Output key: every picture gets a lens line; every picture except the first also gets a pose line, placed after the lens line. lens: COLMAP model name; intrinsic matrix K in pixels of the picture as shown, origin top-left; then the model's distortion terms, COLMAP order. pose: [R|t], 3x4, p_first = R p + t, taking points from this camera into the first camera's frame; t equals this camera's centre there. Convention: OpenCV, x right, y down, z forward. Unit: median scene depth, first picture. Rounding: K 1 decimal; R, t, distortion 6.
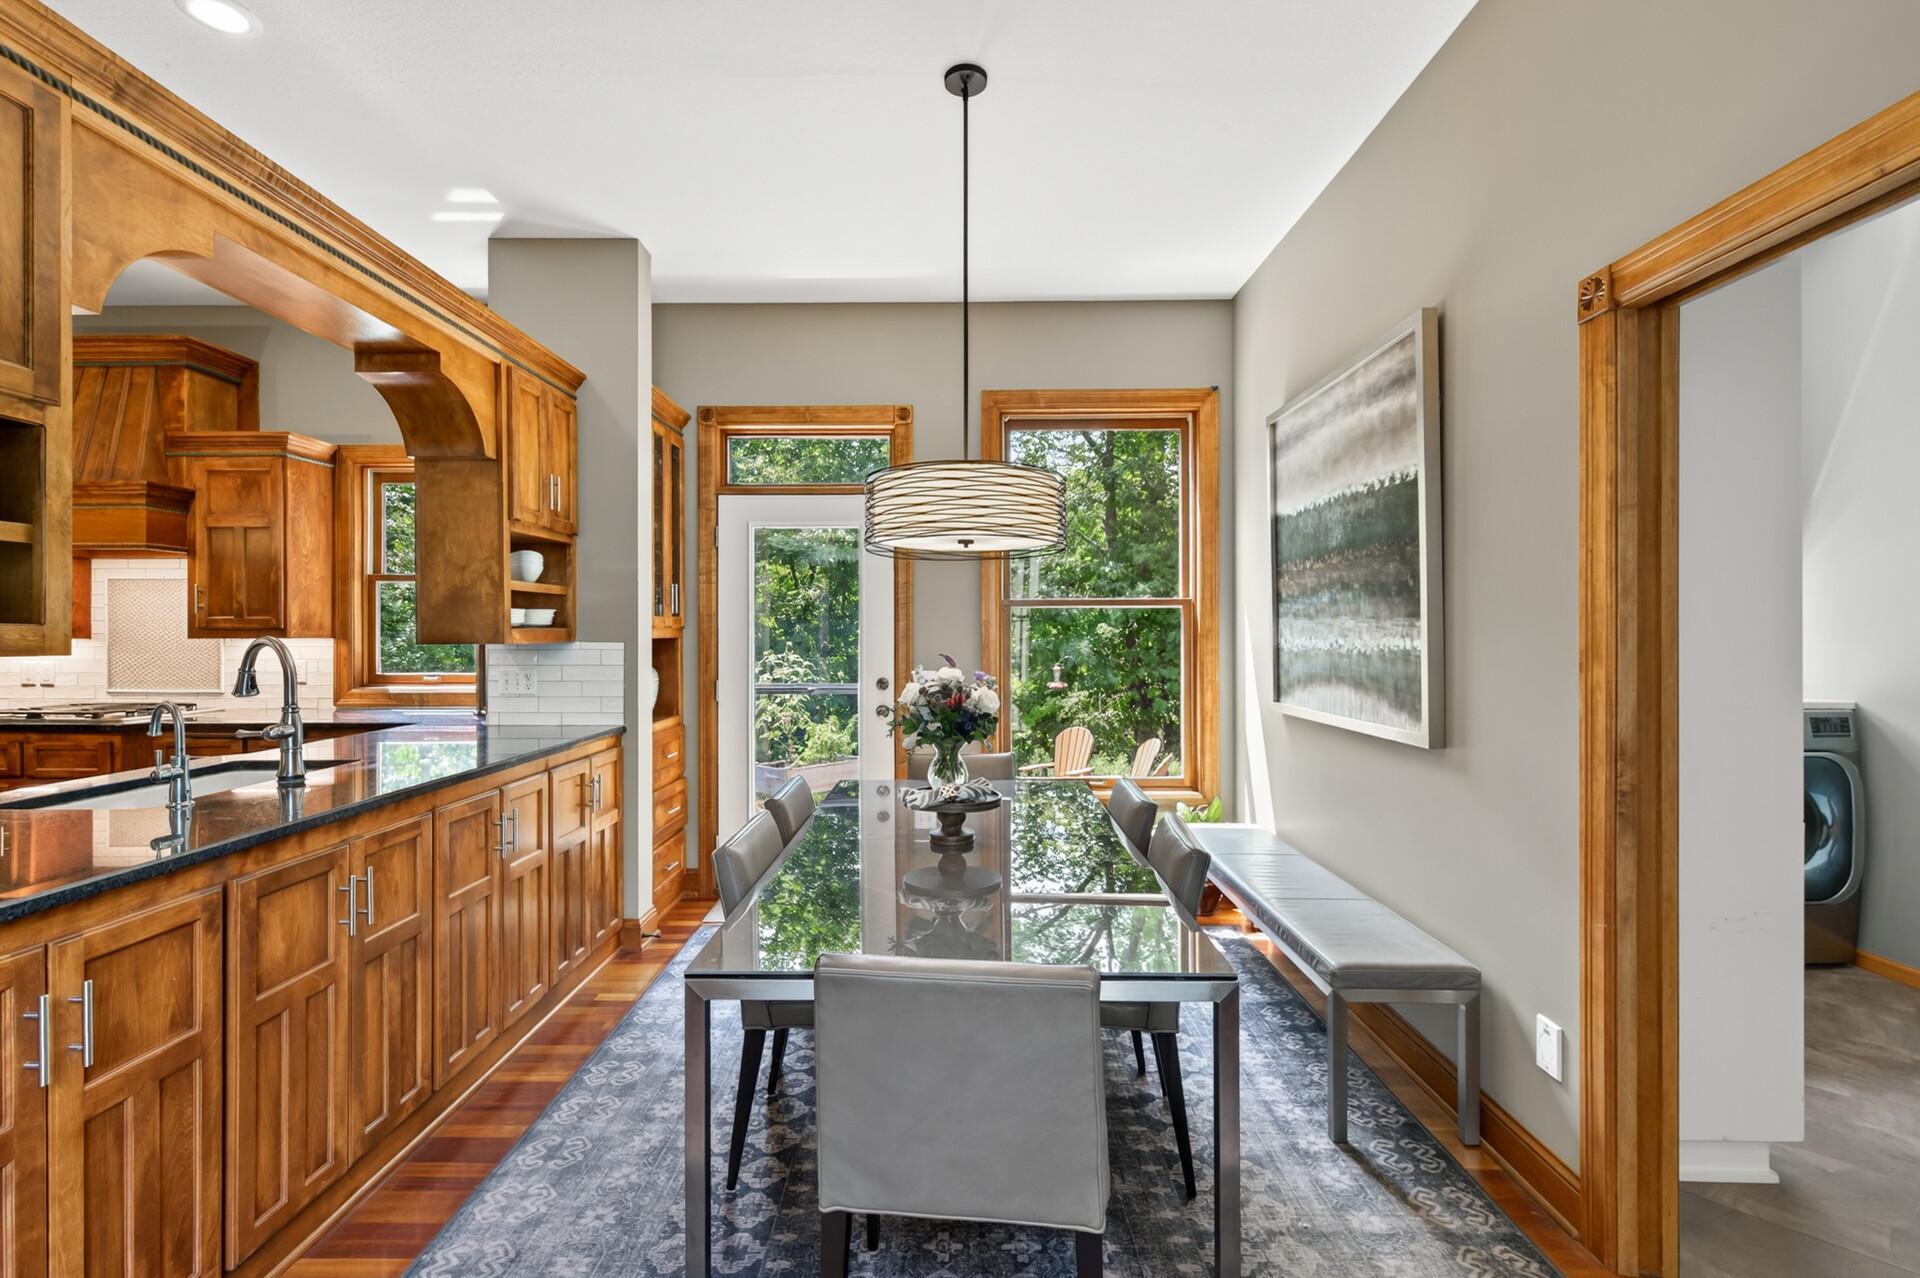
lens RADIAL K [[900.6, 0, 956.0], [0, 900.6, 637.8], [0, 0, 1]] dist [0.005323, 0.001030]
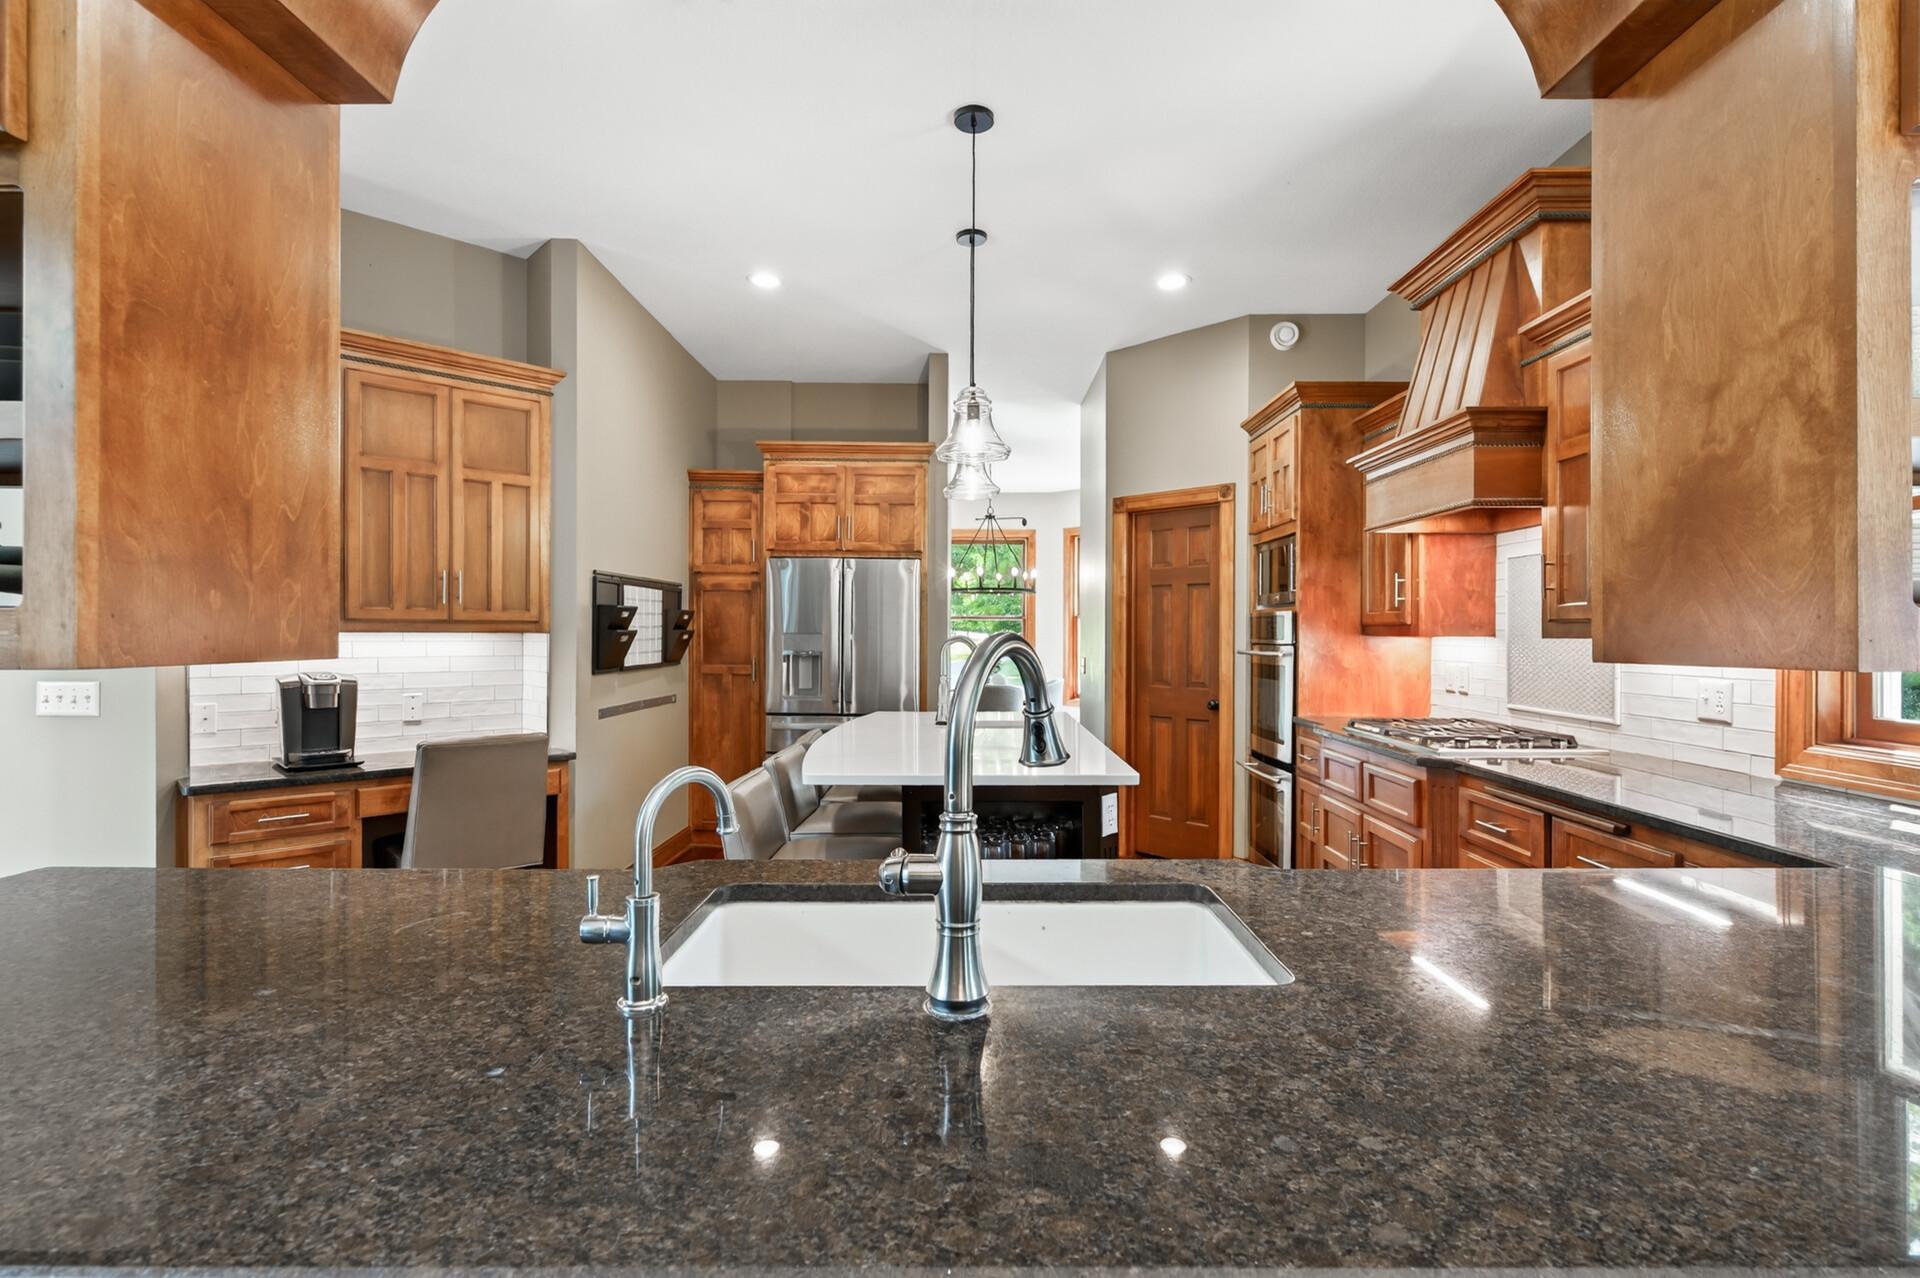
lens RADIAL K [[900.6, 0, 969.2], [0, 900.6, 635.2], [0, 0, 1]] dist [0.005323, 0.001030]
pose [[0.012537, 0.006036, -0.999903, -0.204017], [-0.008124, 0.999949, 0.005934, -0.001610], [0.999888, 0.008049, 0.012585, 0.581575]]
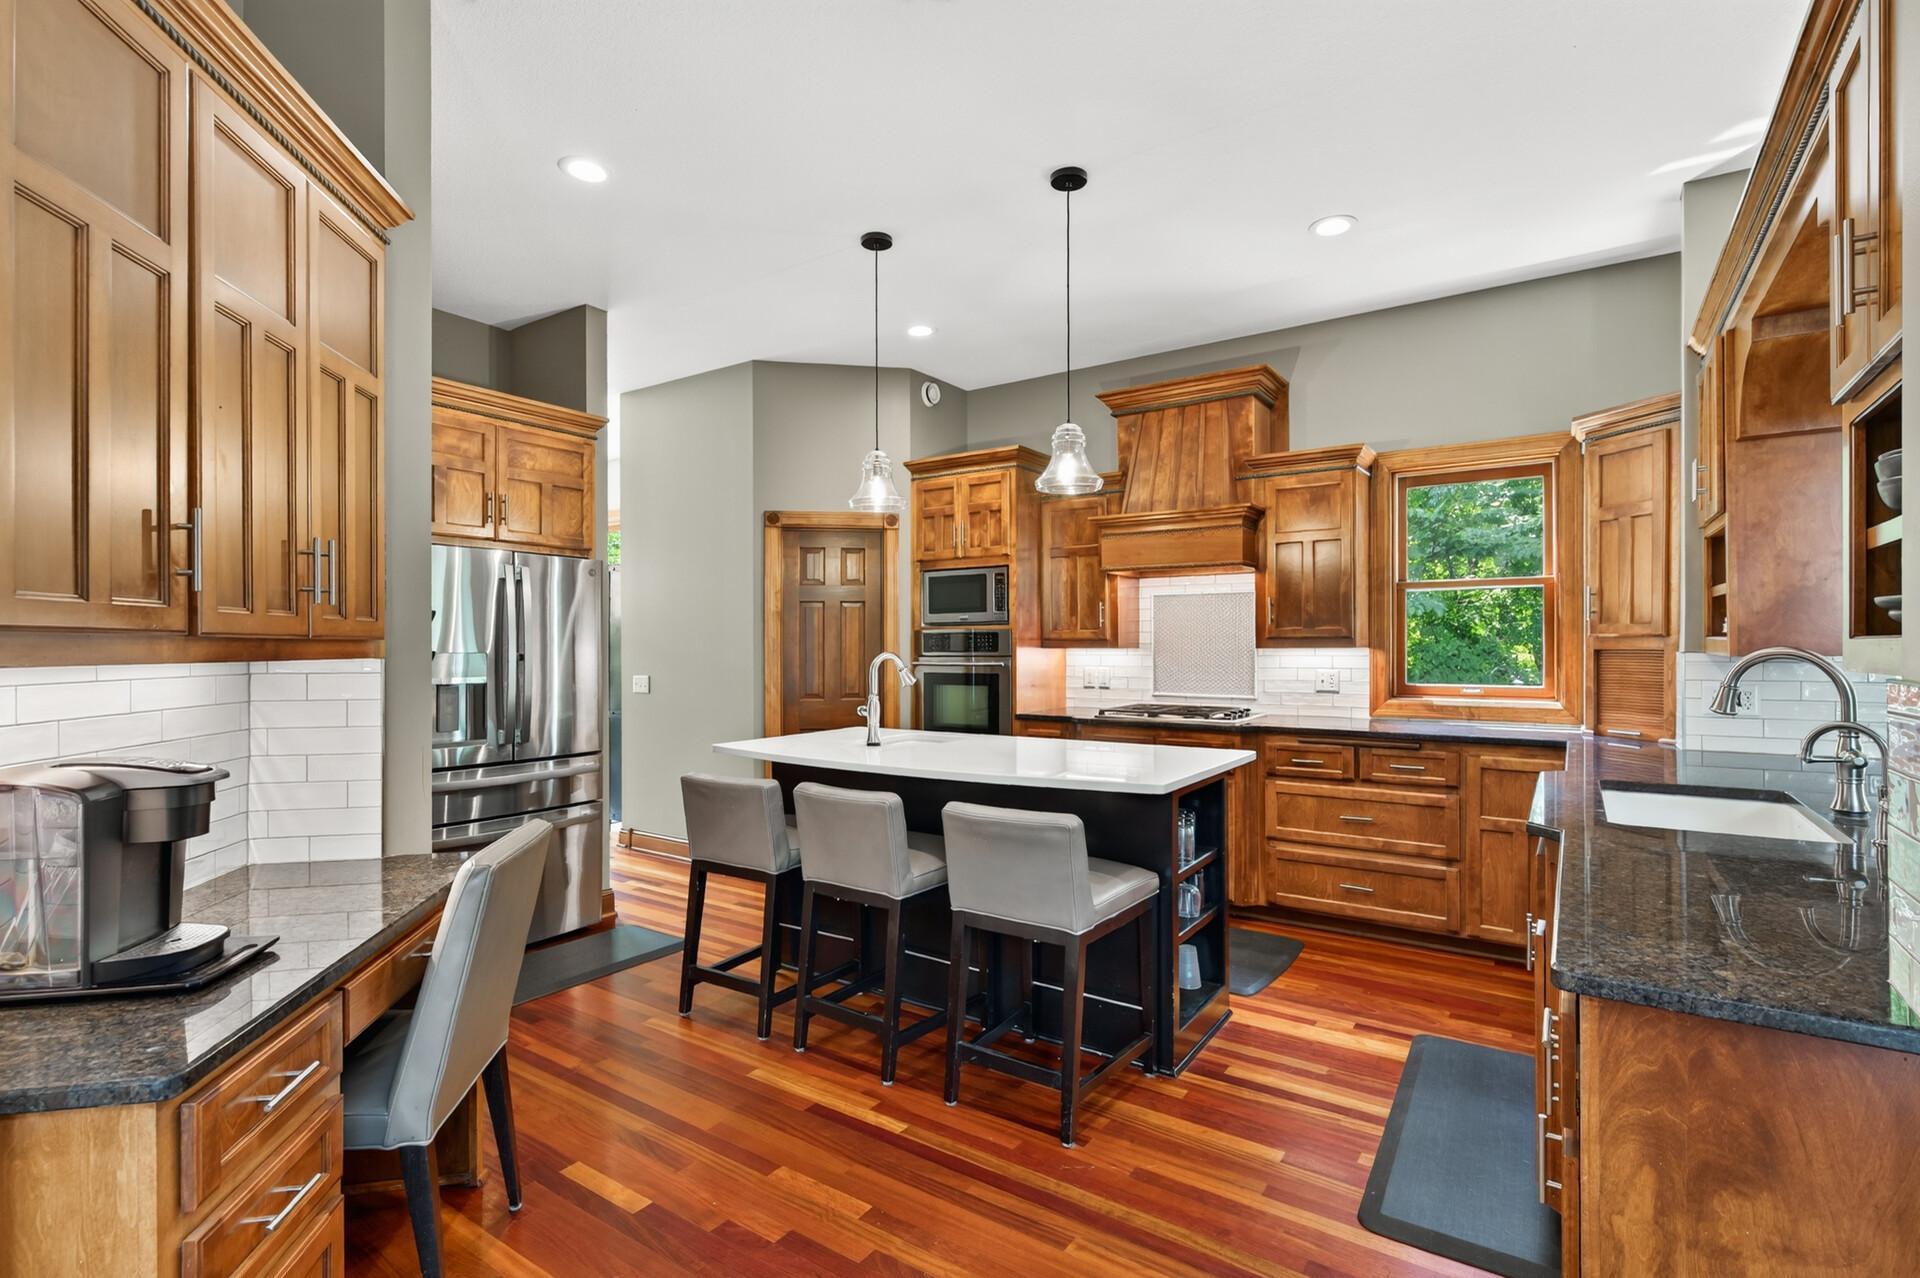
lens RADIAL K [[900.6, 0, 953.6], [0, 900.6, 655.0], [0, 0, 1]] dist [0.005323, 0.001030]
pose [[0.832141, 0.006441, -0.554527, -0.555816], [-0.000358, 0.999939, 0.011076, -0.002714], [0.554564, -0.009018, 0.832092, -0.089931]]
